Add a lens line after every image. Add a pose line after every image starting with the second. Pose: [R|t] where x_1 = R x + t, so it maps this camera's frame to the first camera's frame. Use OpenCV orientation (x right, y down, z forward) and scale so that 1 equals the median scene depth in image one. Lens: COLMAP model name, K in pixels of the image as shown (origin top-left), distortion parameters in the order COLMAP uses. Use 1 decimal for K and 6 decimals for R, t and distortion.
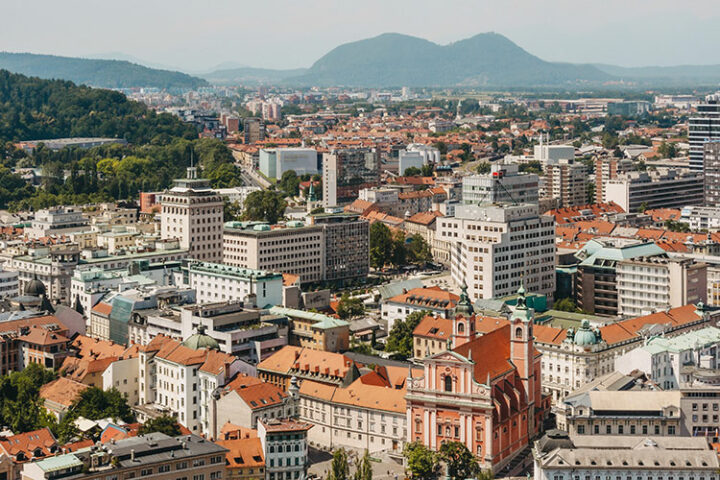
lens RADIAL K [[1381.4, 0, 360.8], [0, 1381.4, 239.5], [0, 0, 1]] dist [0.001235, 0.000000]
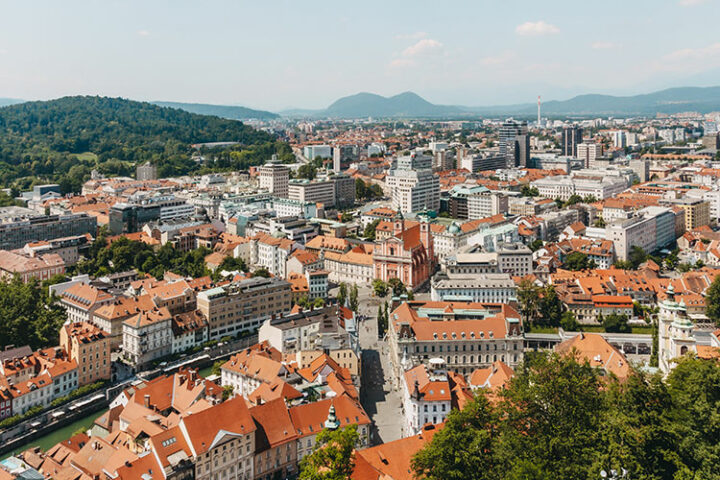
lens RADIAL K [[1381.4, 0, 357.6], [0, 1381.4, 239.1], [0, 0, 1]] dist [0.001235, 0.000000]
pose [[0.999803, -0.016096, 0.011609, -0.016624], [0.015721, 0.999374, 0.031690, 0.013925], [-0.012112, -0.031501, 0.999430, -1.196801]]
